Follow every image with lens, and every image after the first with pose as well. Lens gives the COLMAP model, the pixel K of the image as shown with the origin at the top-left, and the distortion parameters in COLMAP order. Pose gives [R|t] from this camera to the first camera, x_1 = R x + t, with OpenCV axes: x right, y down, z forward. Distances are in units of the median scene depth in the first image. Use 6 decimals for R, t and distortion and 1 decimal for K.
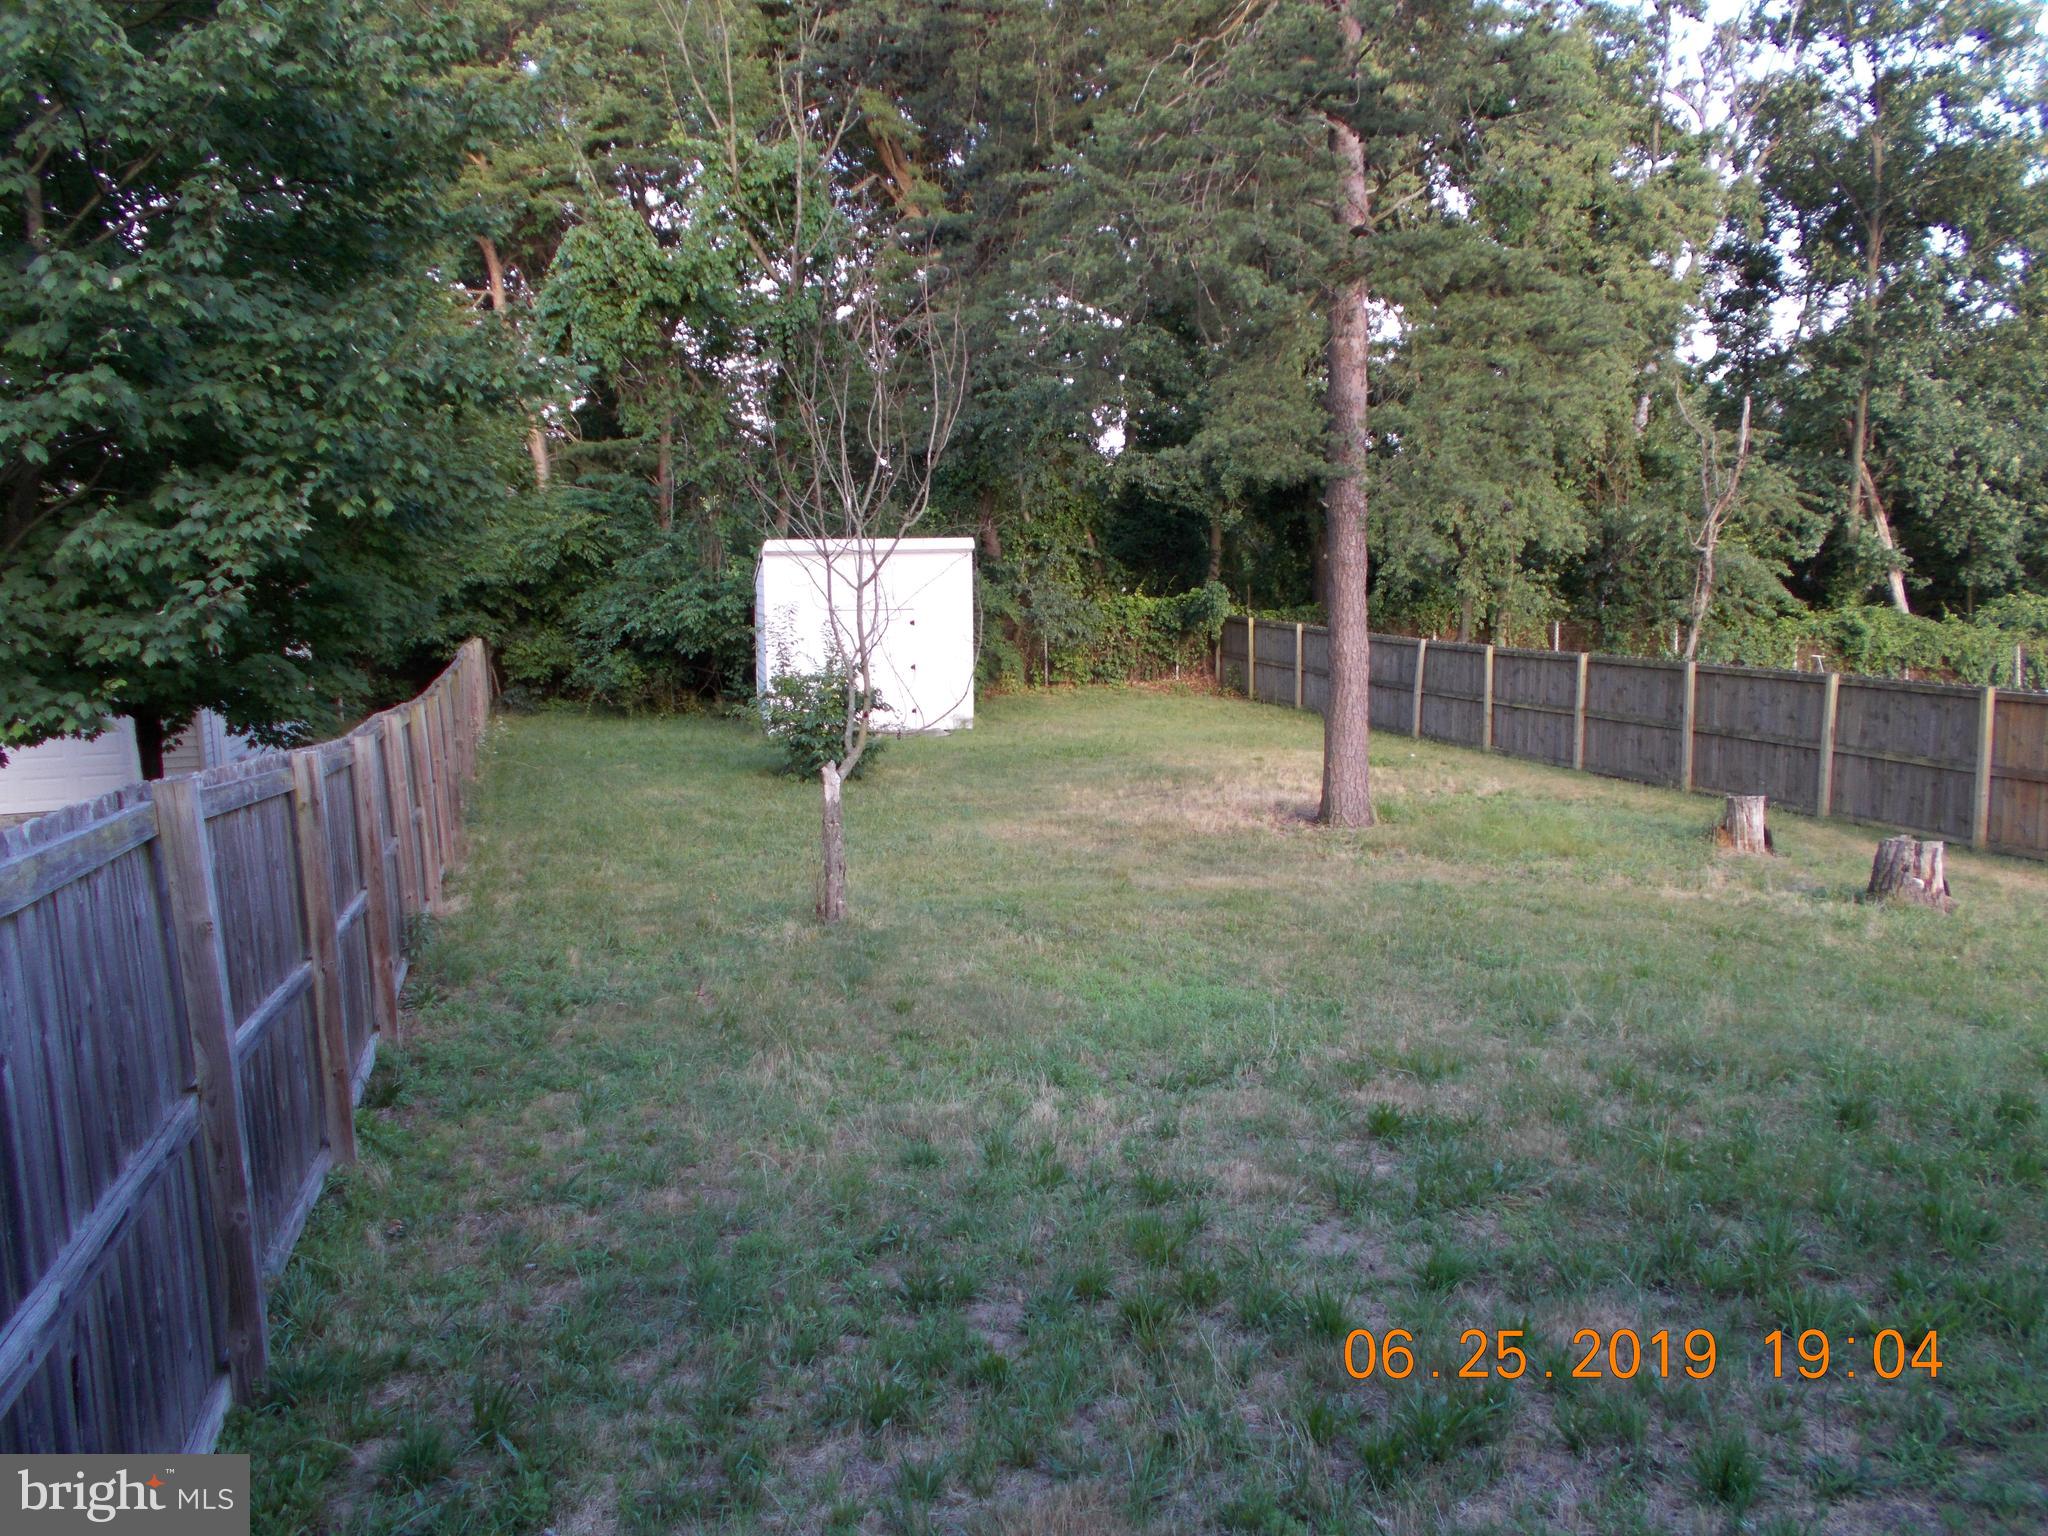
lens RADIAL K [[1628.4, 0, 1026.1], [0, 1628.4, 768.0], [0, 0, 1]] dist [0.027051, -0.013768]
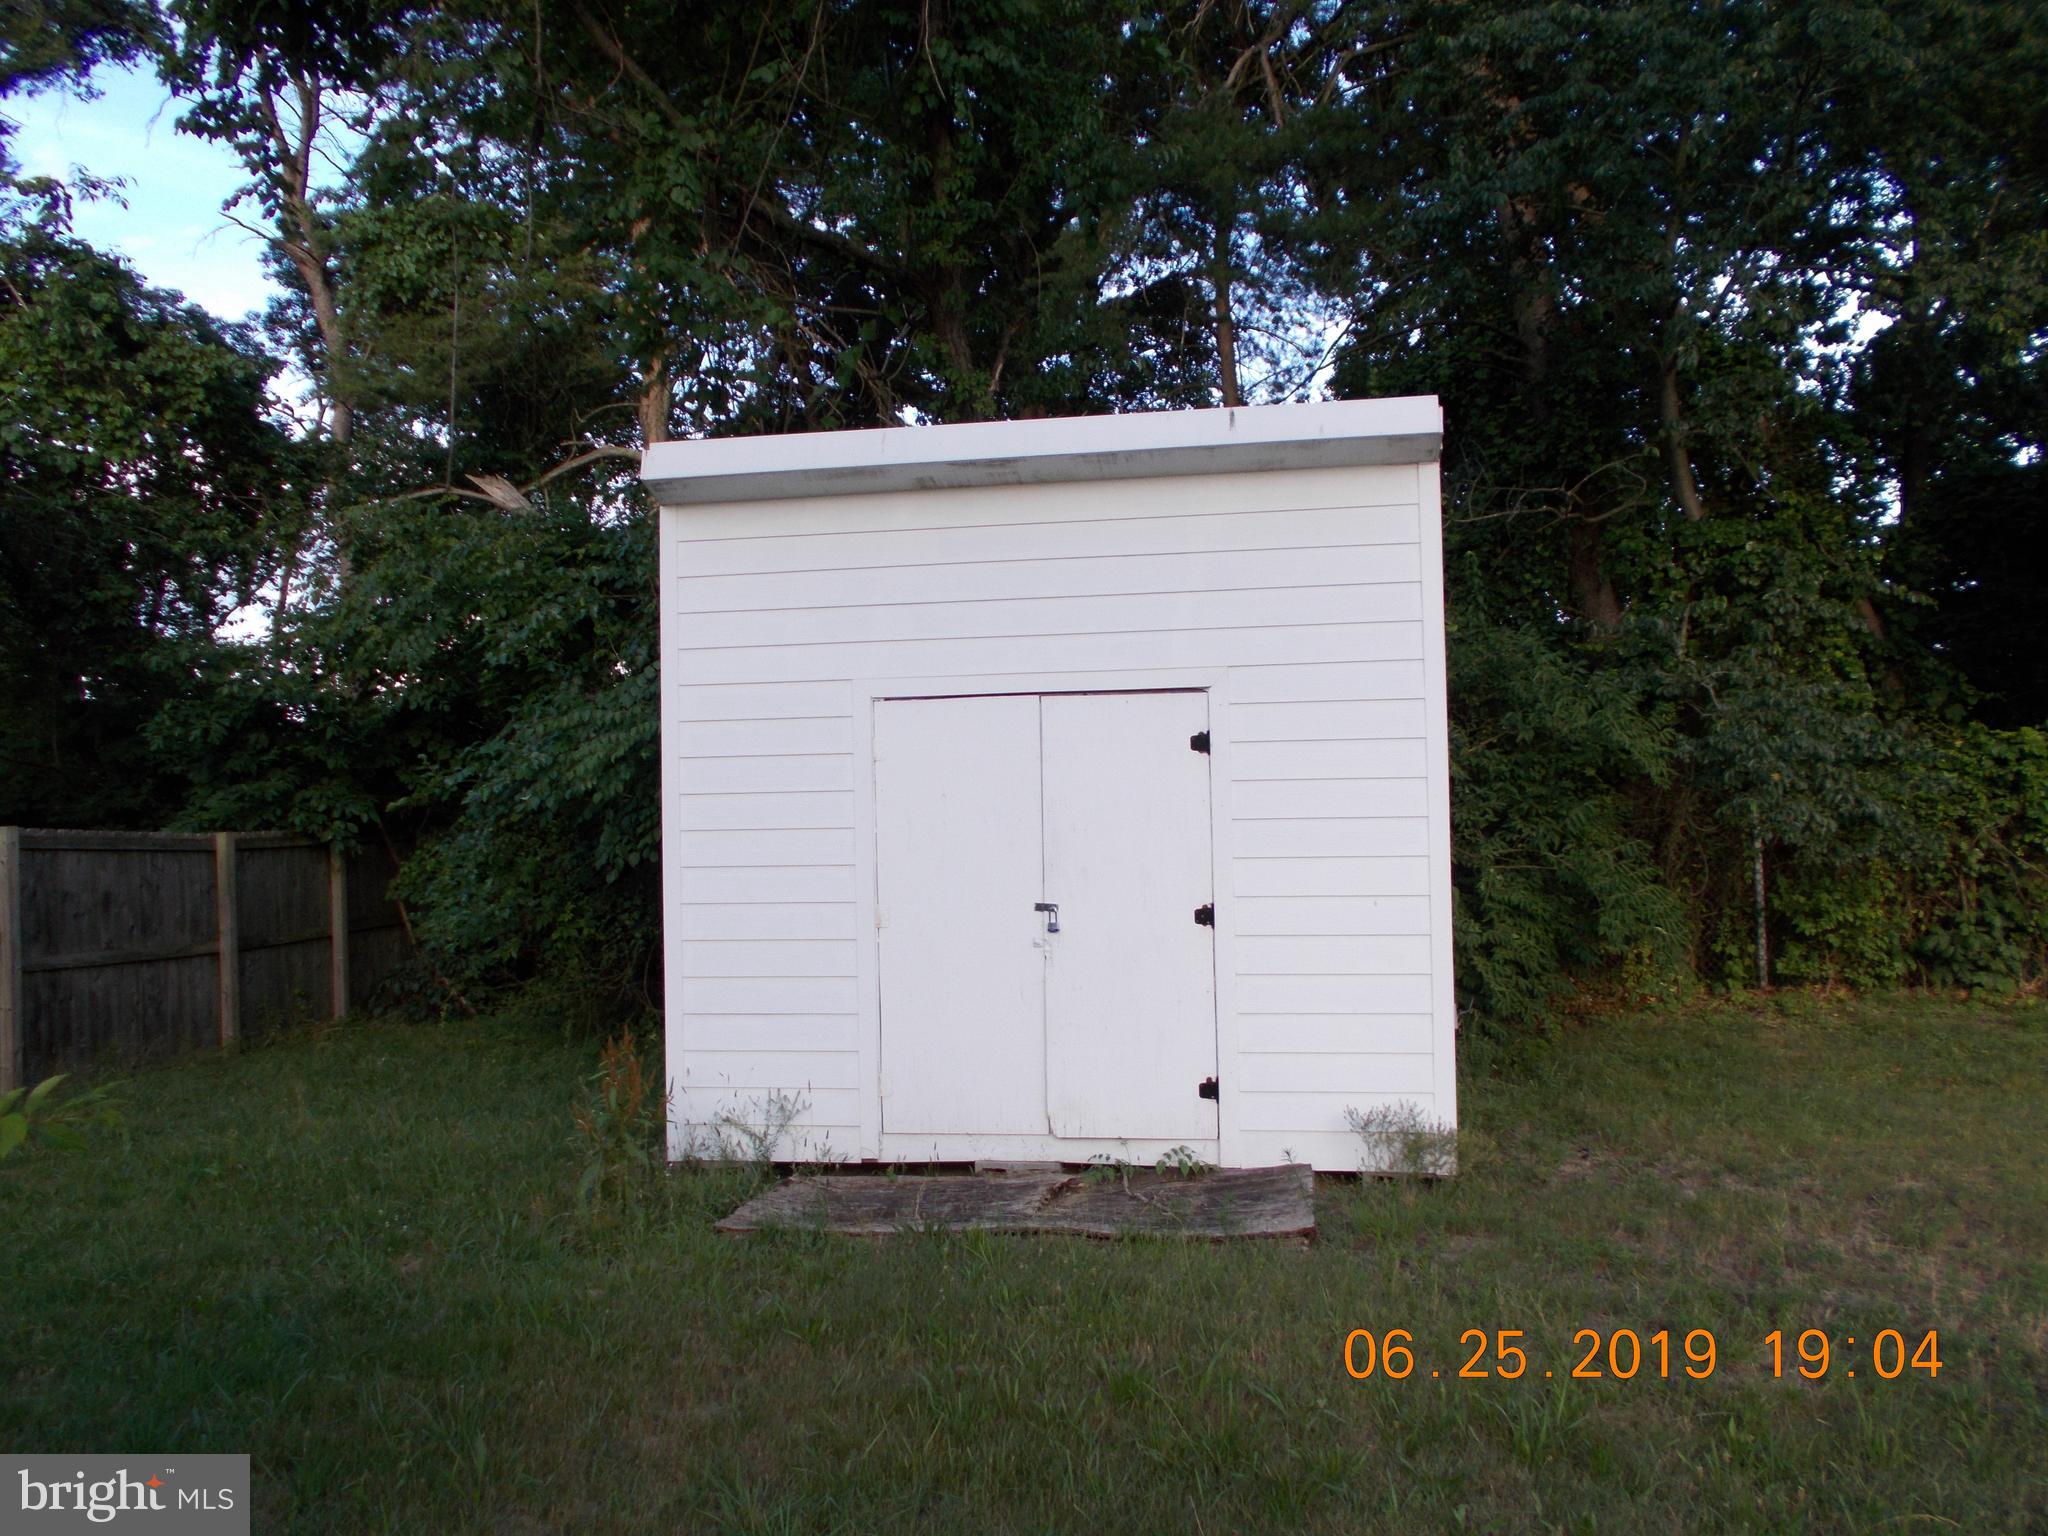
lens RADIAL K [[1628.4, 0, 1034.5], [0, 1628.4, 759.8], [0, 0, 1]] dist [0.027051, -0.013768]
pose [[0.922735, -0.015153, -0.385137, 0.005291], [-0.046491, 0.987556, -0.150239, -0.051215], [0.382621, 0.156536, 0.910548, 0.818127]]
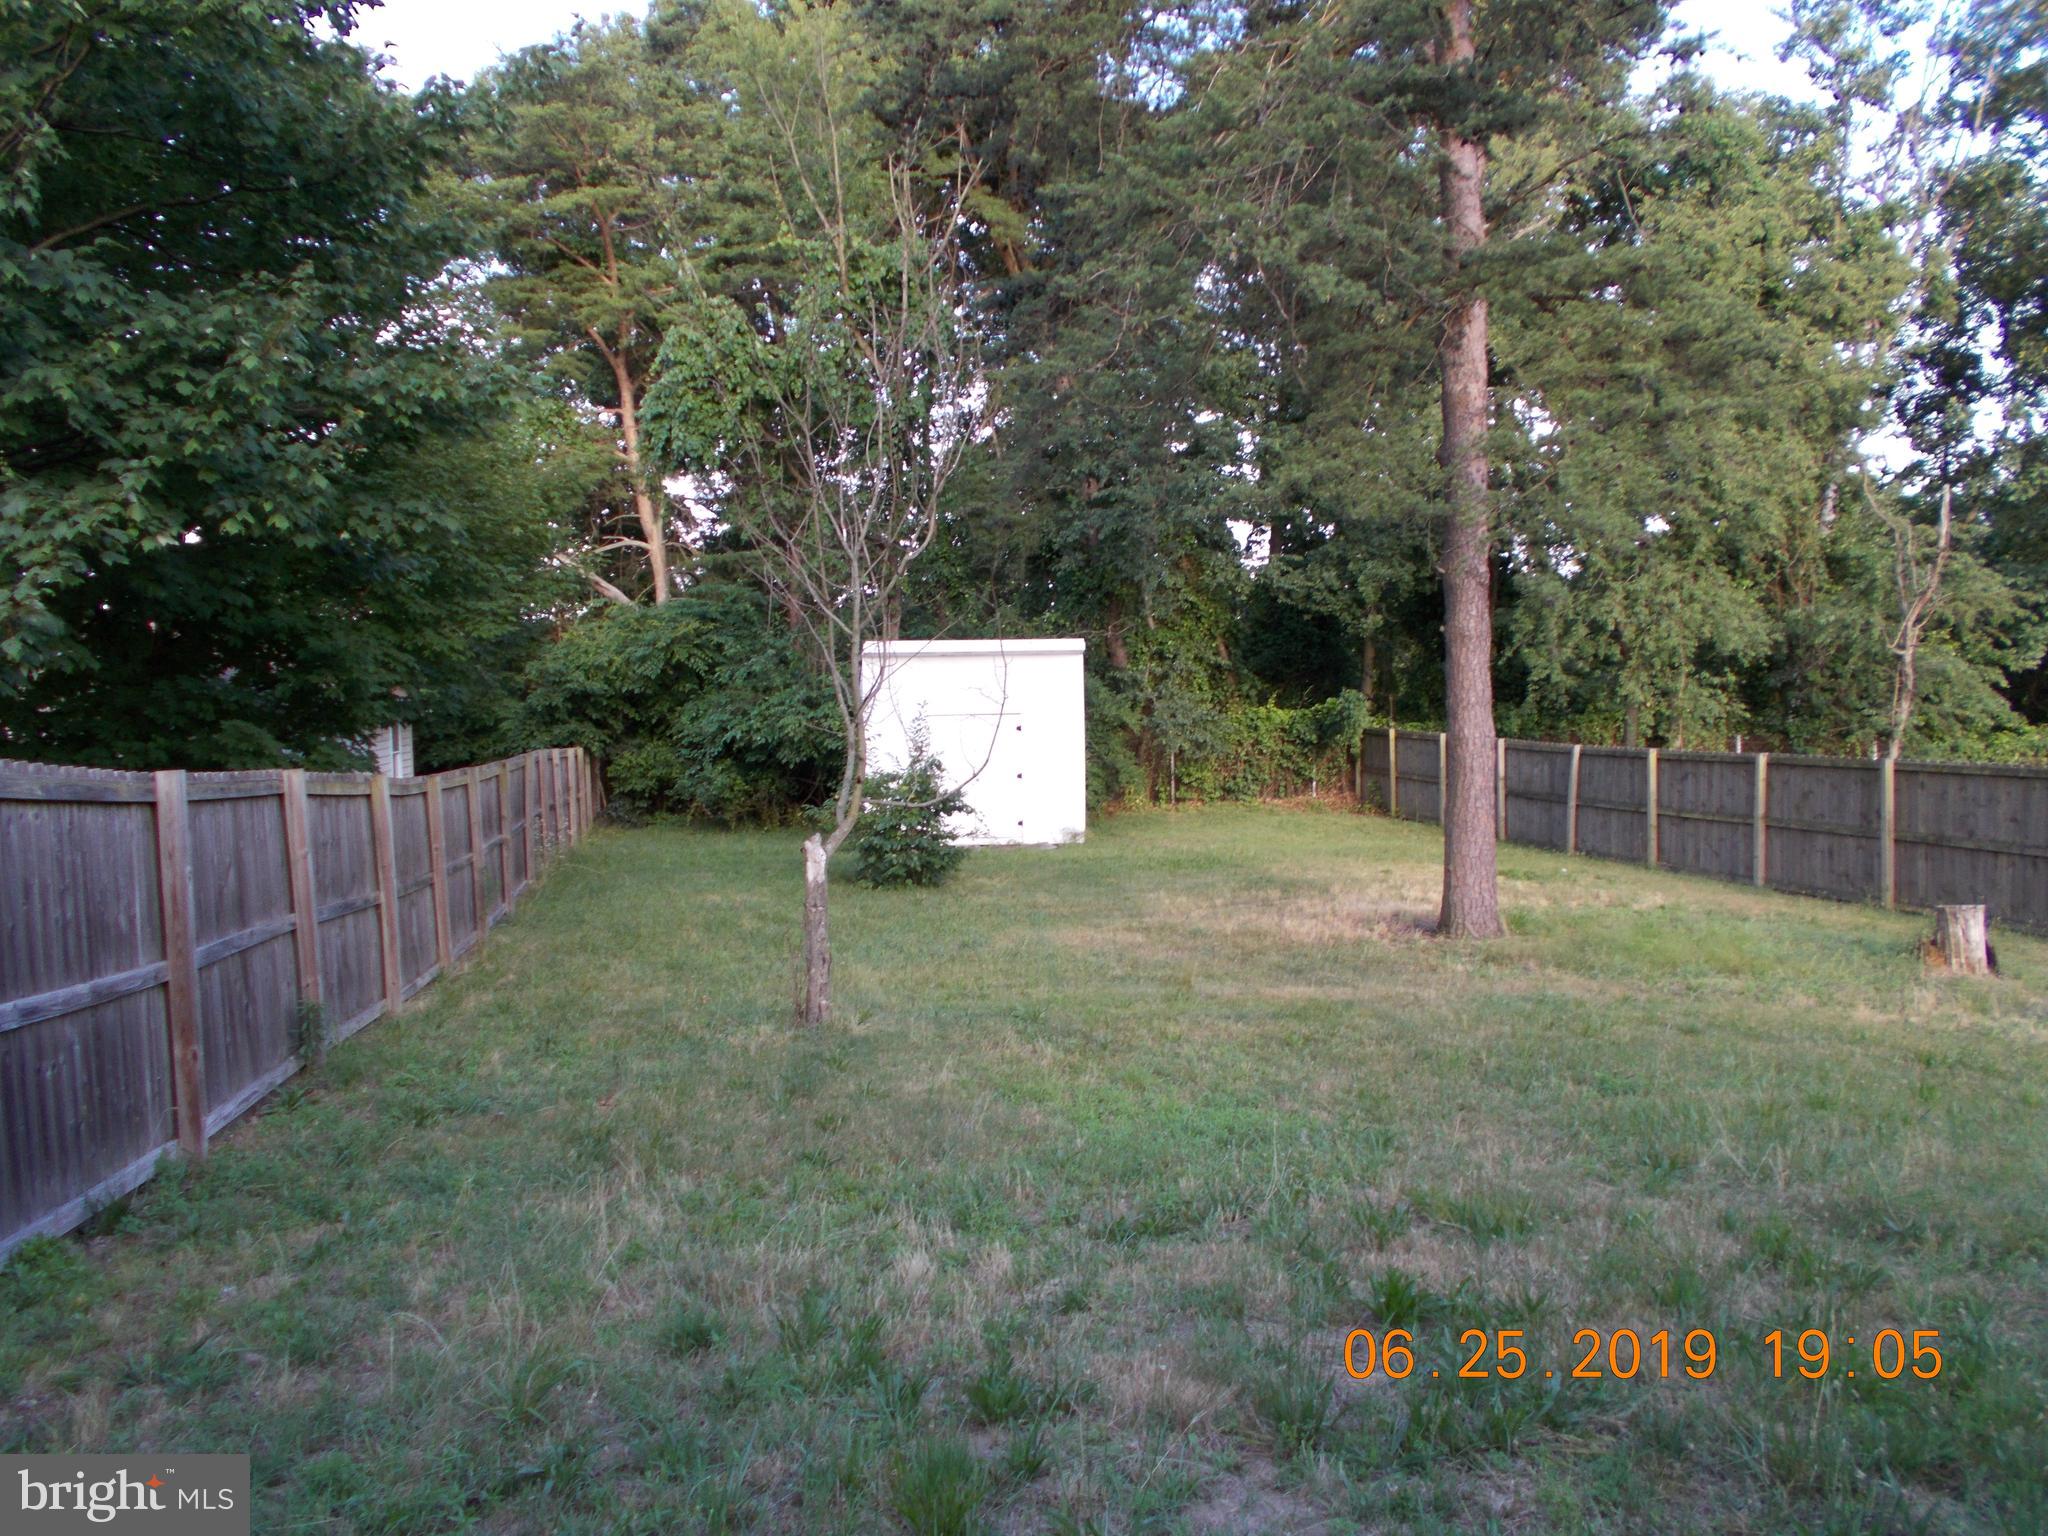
lens RADIAL K [[1628.4, 0, 1023.0], [0, 1628.4, 774.5], [0, 0, 1]] dist [0.027051, -0.013768]
pose [[0.994483, 0.000984, -0.104892, 0.033234], [-0.009526, 0.996672, -0.080963, 0.014099], [0.104463, 0.081516, 0.991182, 0.073634]]
